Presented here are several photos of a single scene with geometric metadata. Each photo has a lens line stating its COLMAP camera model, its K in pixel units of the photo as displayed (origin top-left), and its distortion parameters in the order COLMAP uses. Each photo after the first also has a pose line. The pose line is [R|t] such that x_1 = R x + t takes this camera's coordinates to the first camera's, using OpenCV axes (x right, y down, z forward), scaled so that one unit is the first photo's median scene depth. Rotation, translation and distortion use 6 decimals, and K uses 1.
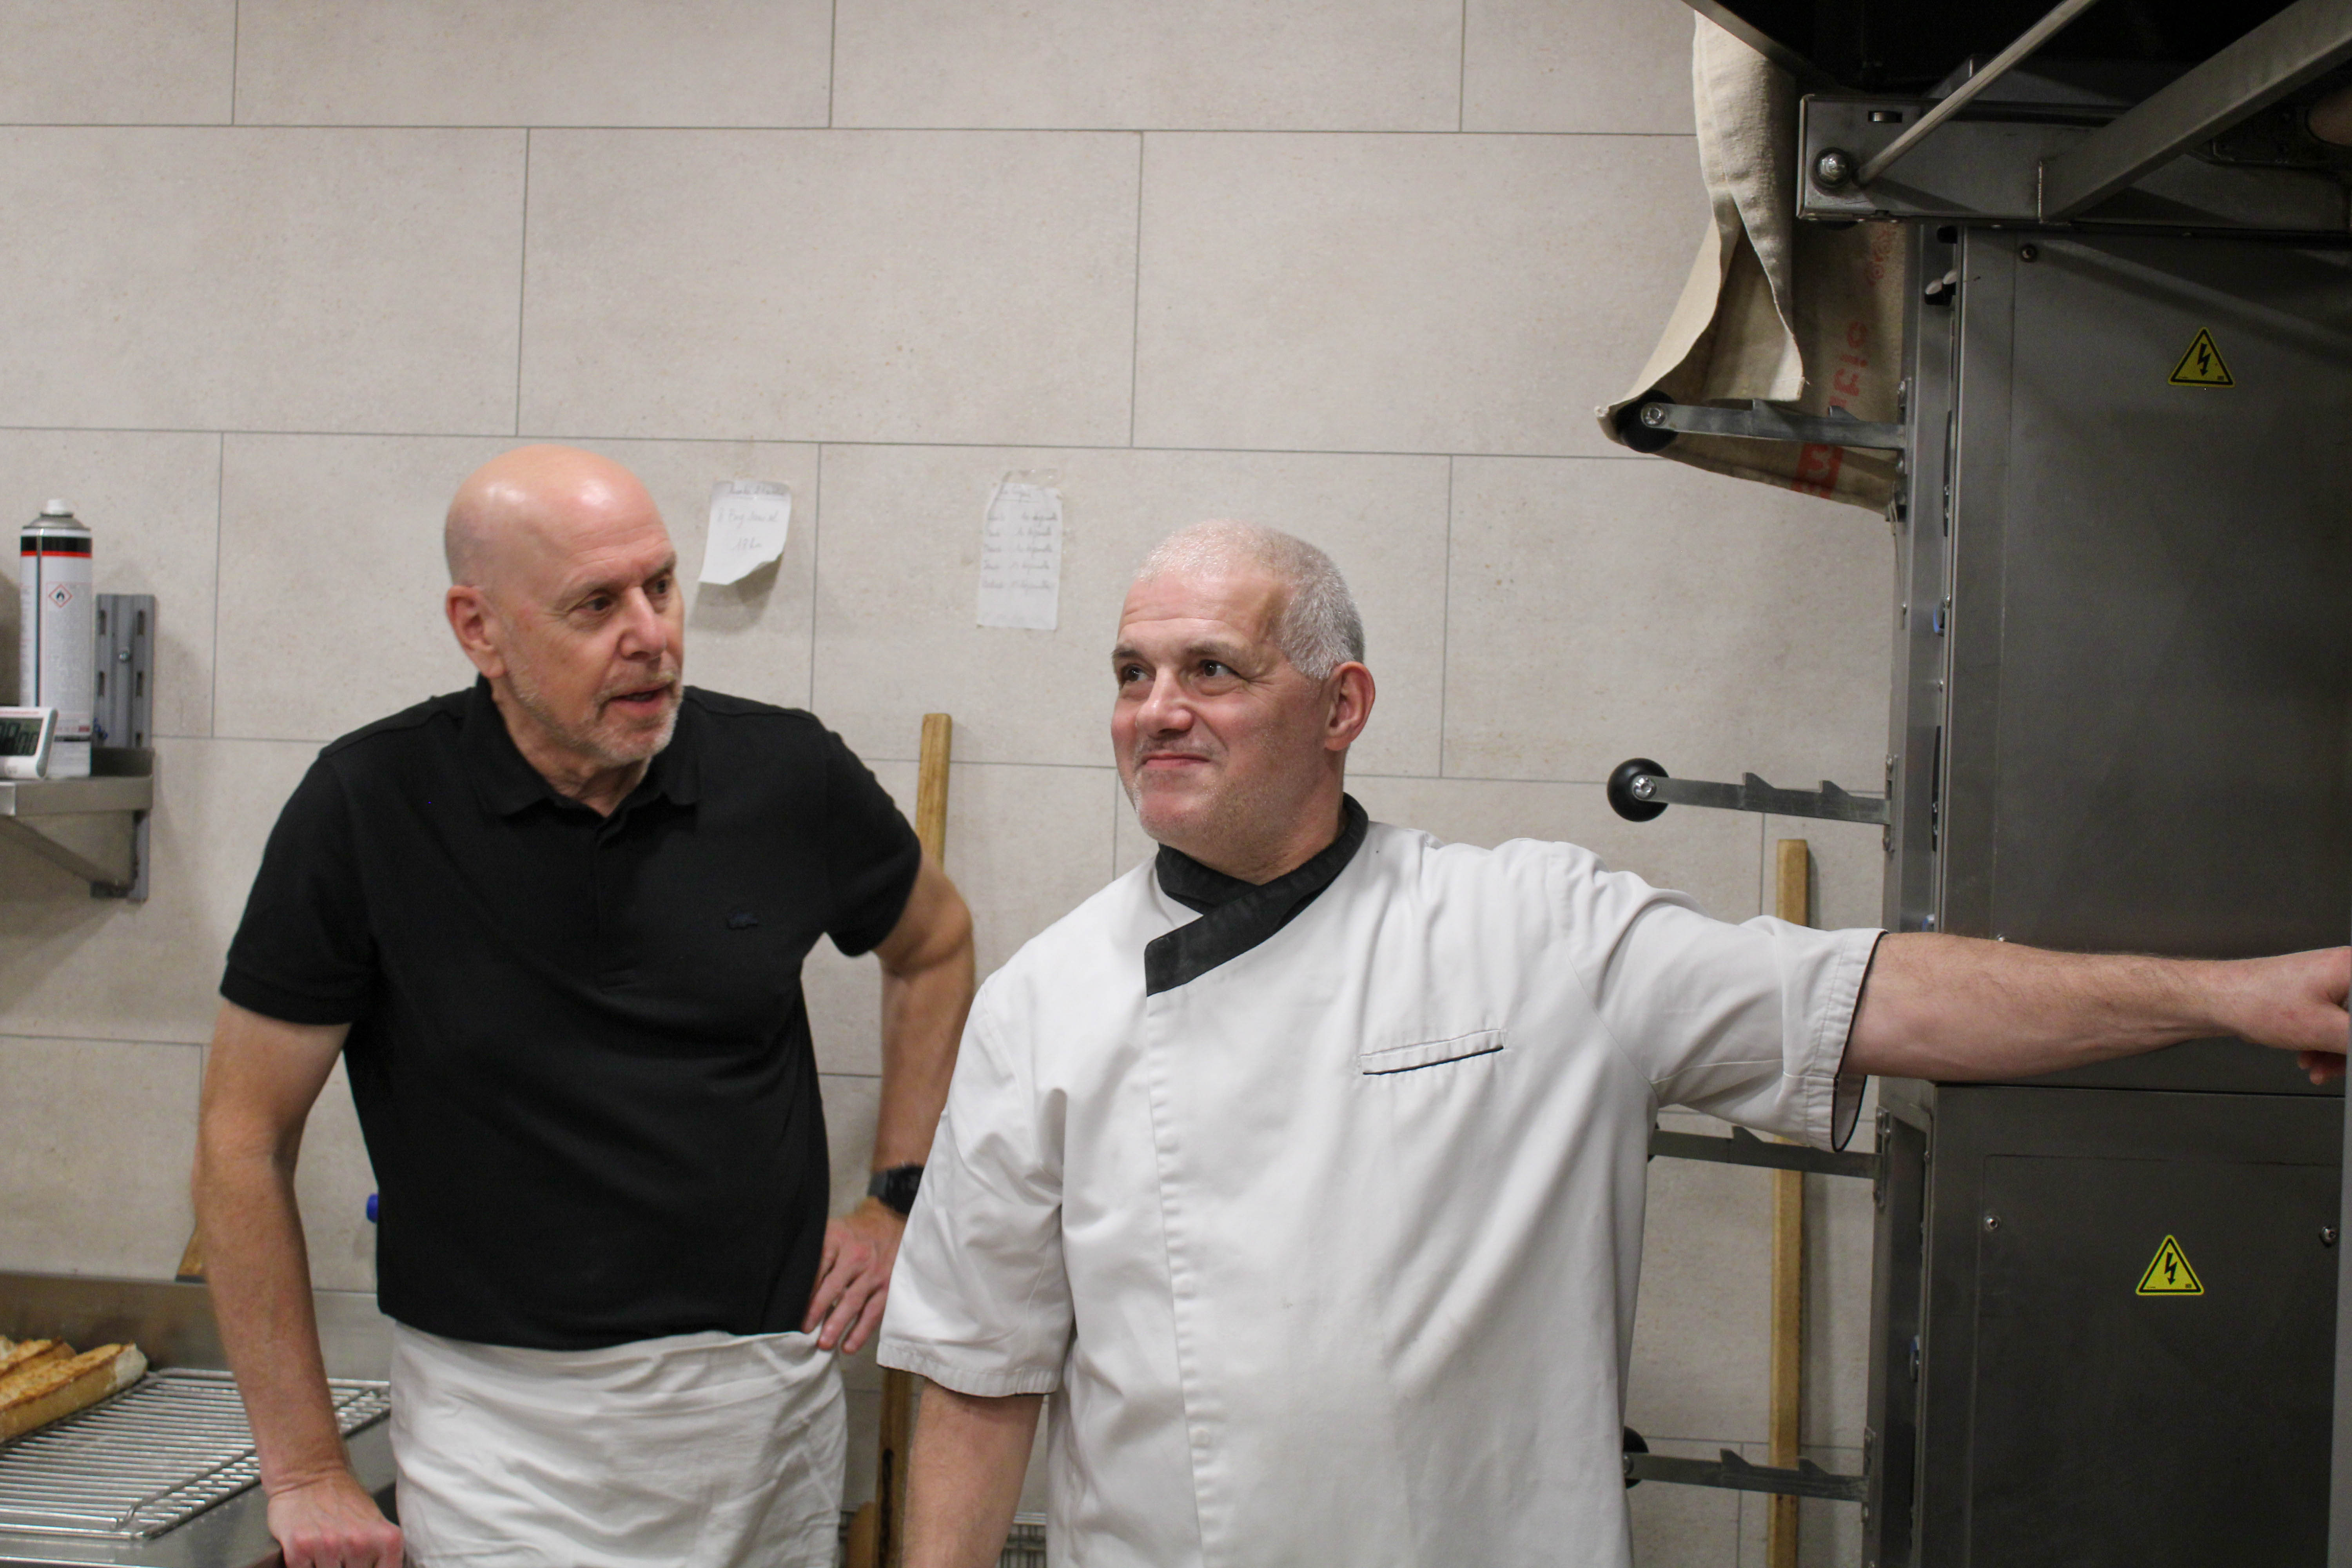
lens RADIAL K [[3221.2, 0, 1178.6], [0, 3221.2, 784.3], [0, 0, 1]] dist [-0.027002, 0.000000]
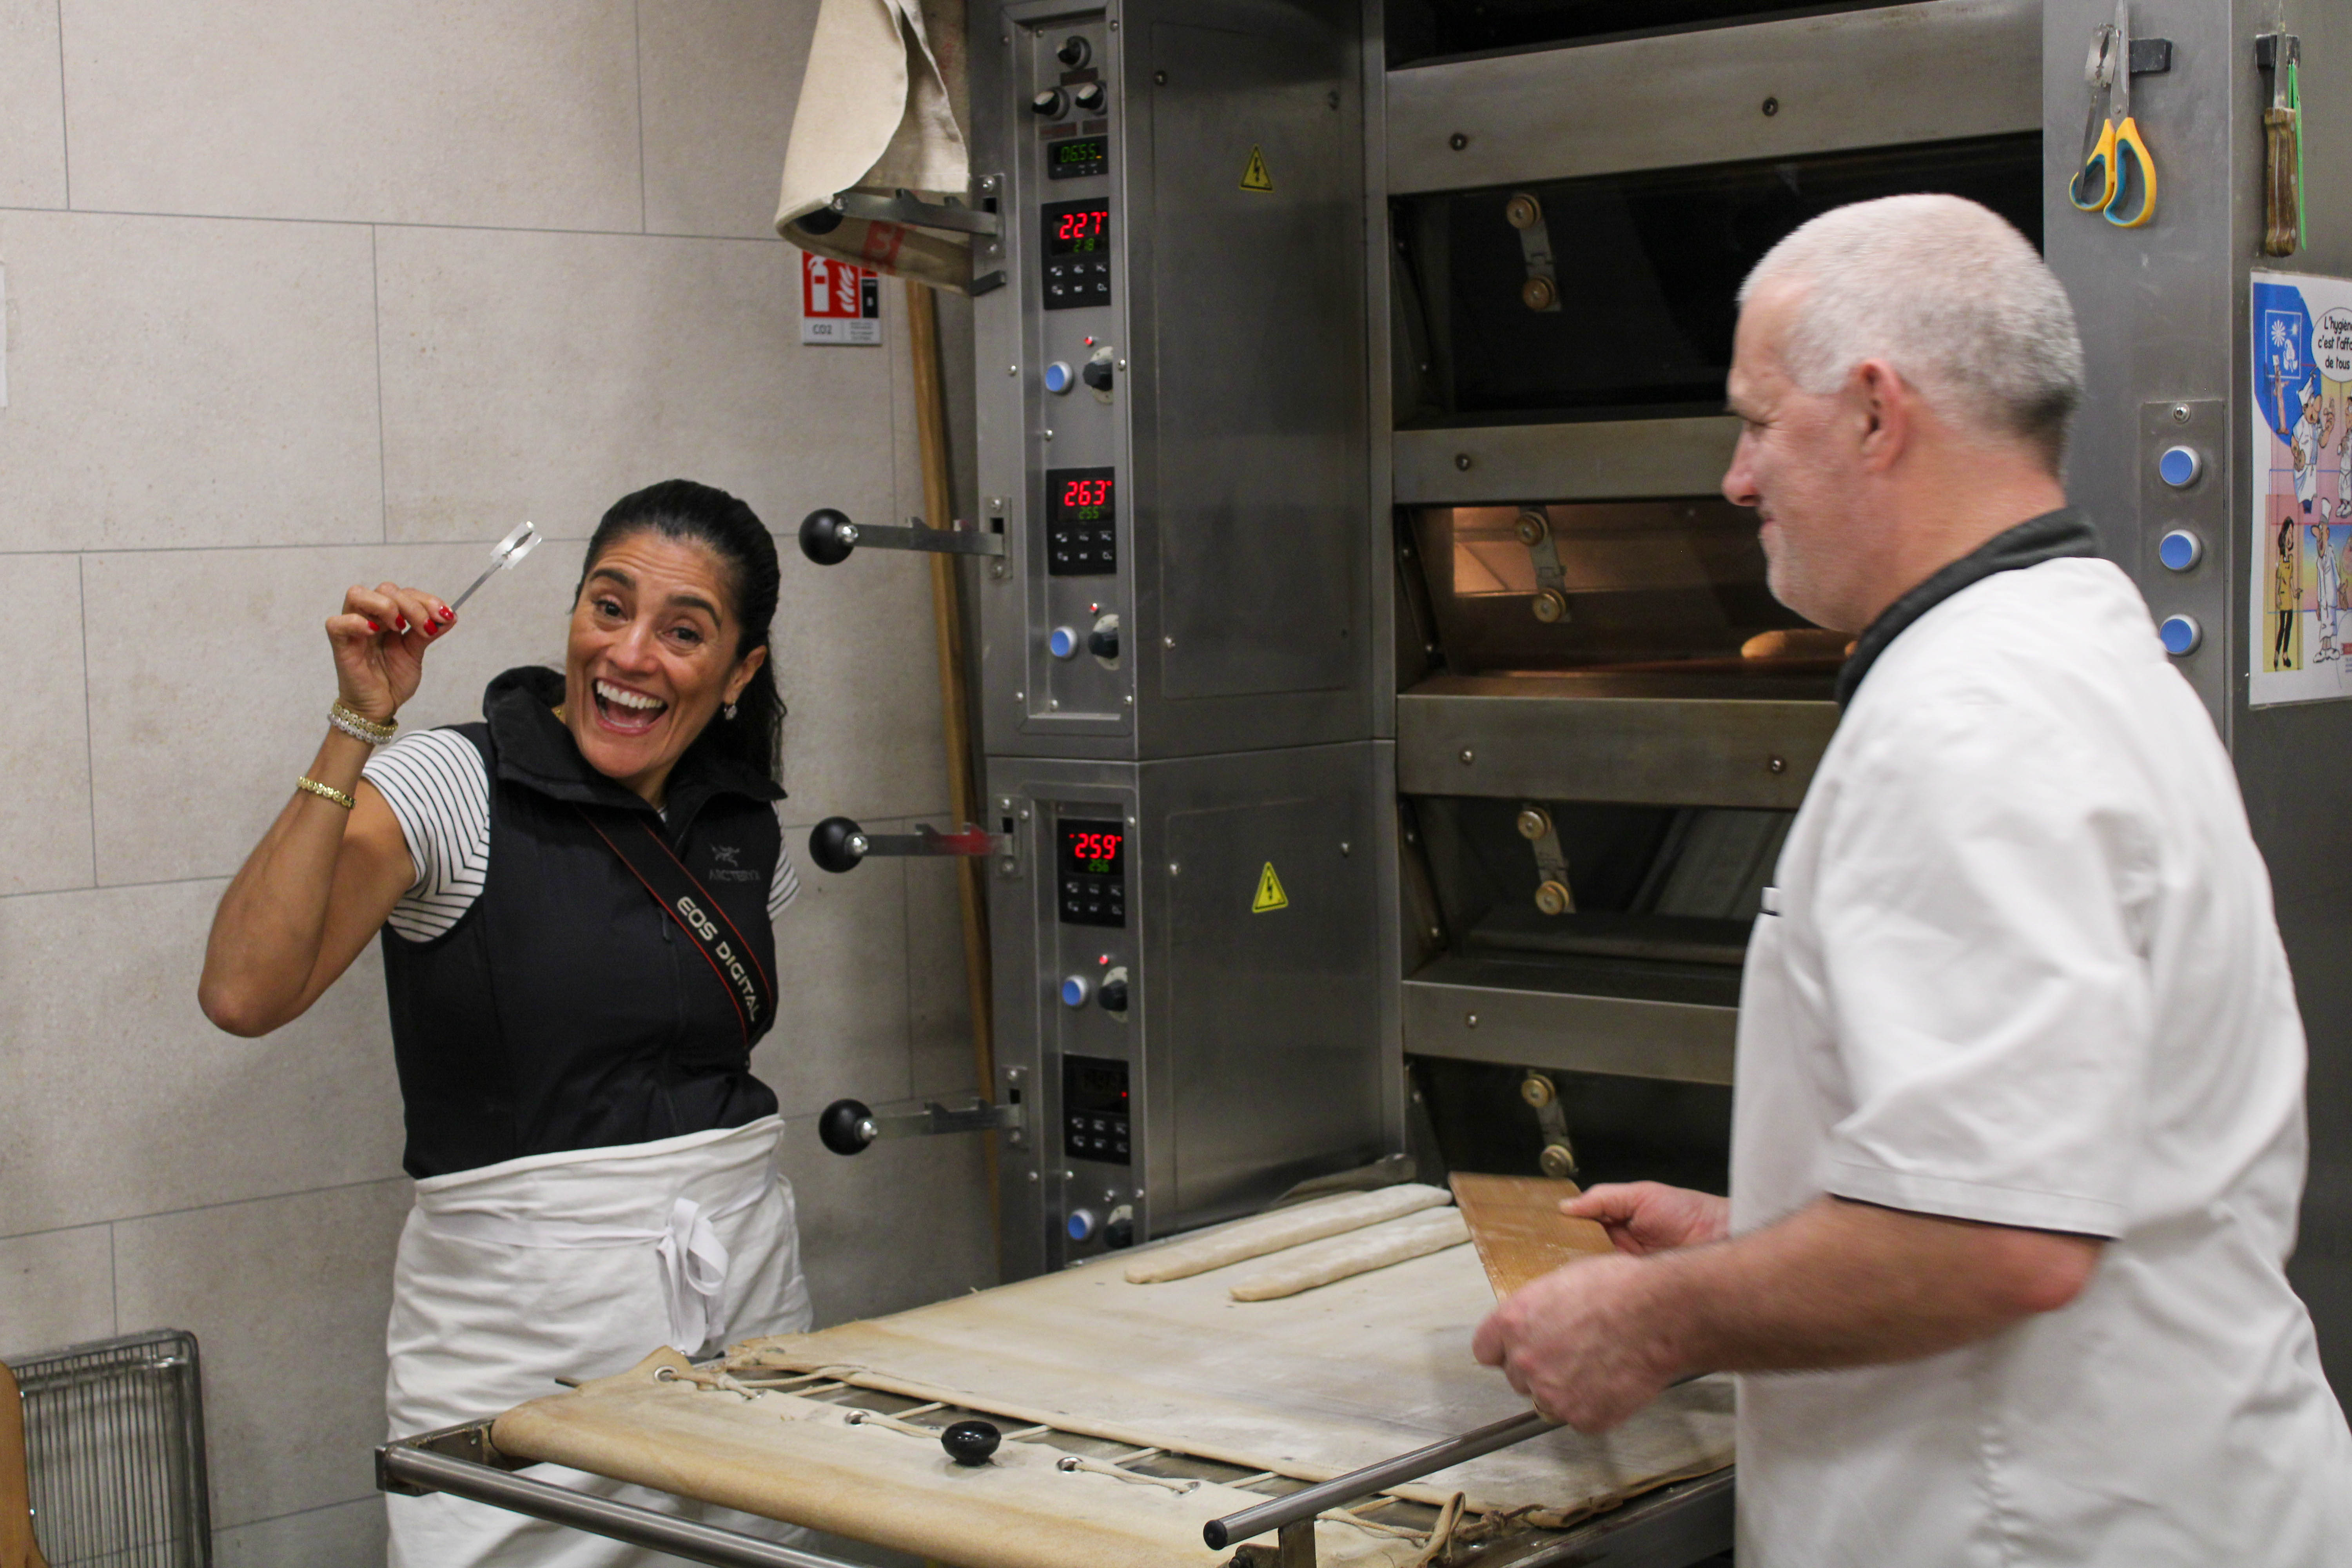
lens RADIAL K [[3496.8, 0, 1132.1], [0, 3496.8, 772.5], [0, 0, 1]] dist [-0.017565, 0.000000]
pose [[0.674506, -0.099589, 0.731521, -0.573030], [0.050441, 0.994761, 0.088917, -0.016427], [-0.736544, -0.023077, 0.675996, 0.080095]]
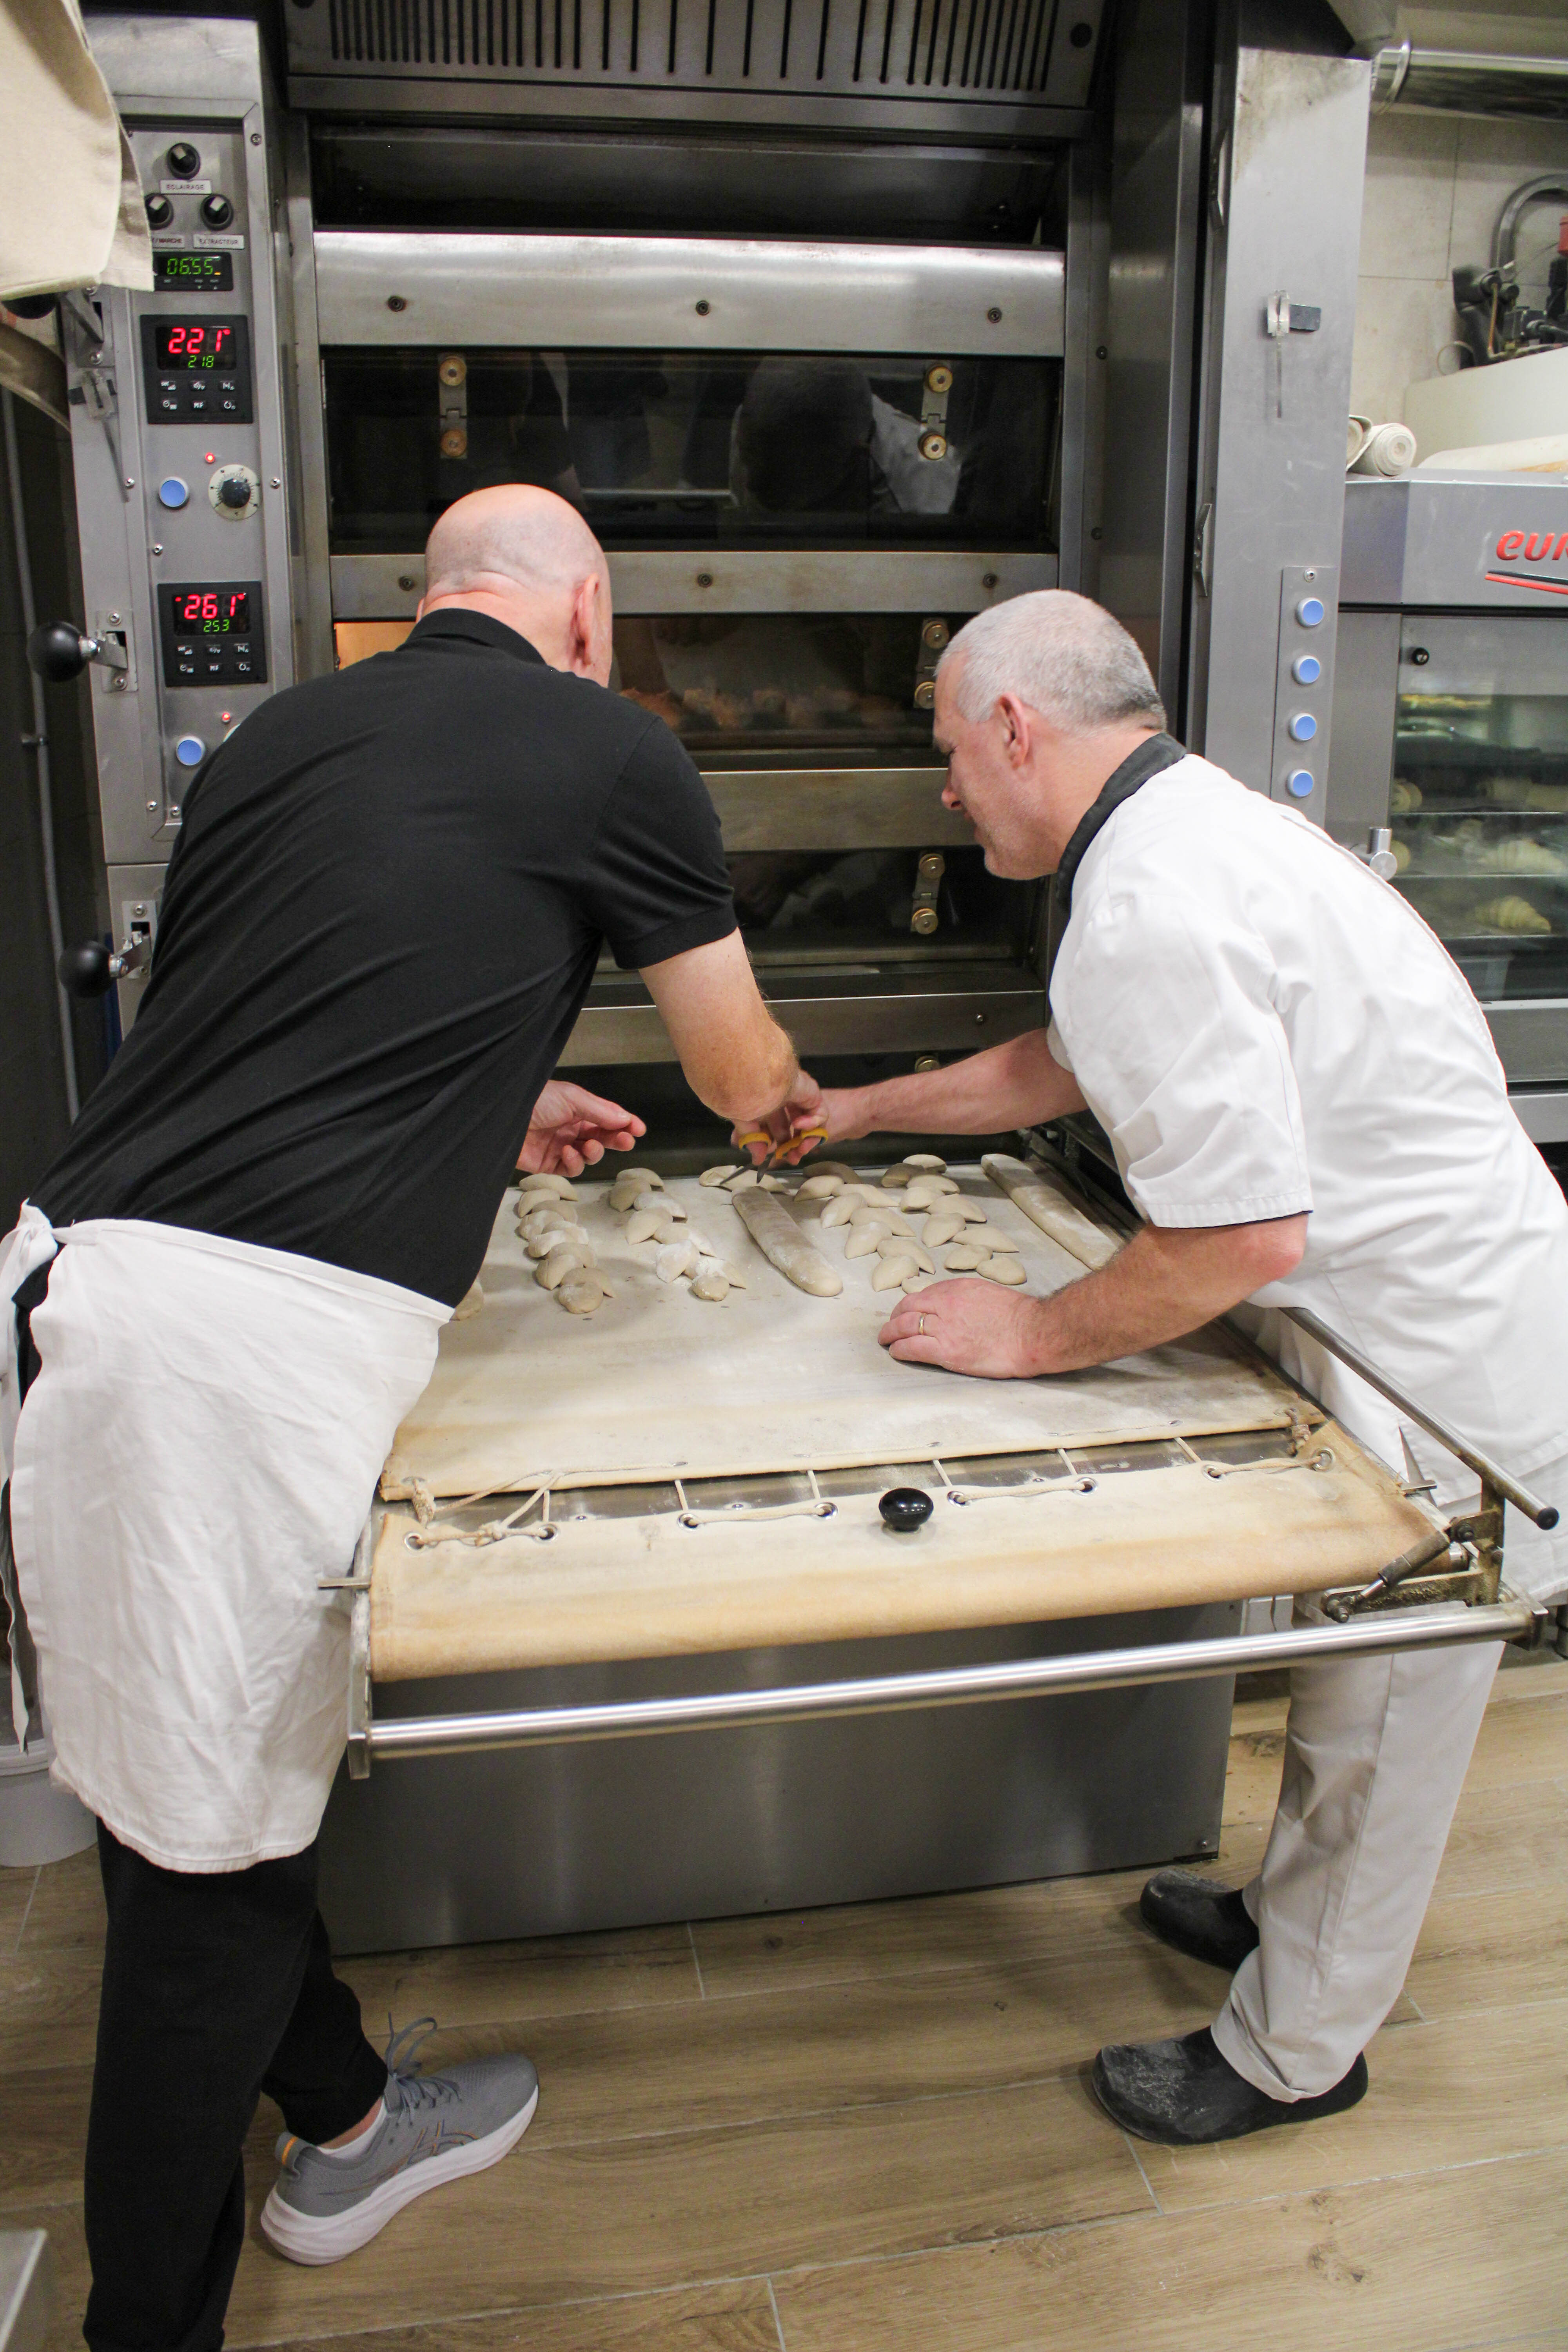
lens RADIAL K [[1974.0, 0, 817.7], [0, 1974.0, 1249.0], [0, 0, 1]] dist [-0.133554, 0.087288]
pose [[-0.190069, -0.337086, 0.922088, -0.476479], [0.001765, 0.939091, 0.343665, -0.025447], [-0.981769, 0.066948, -0.177897, 0.735004]]
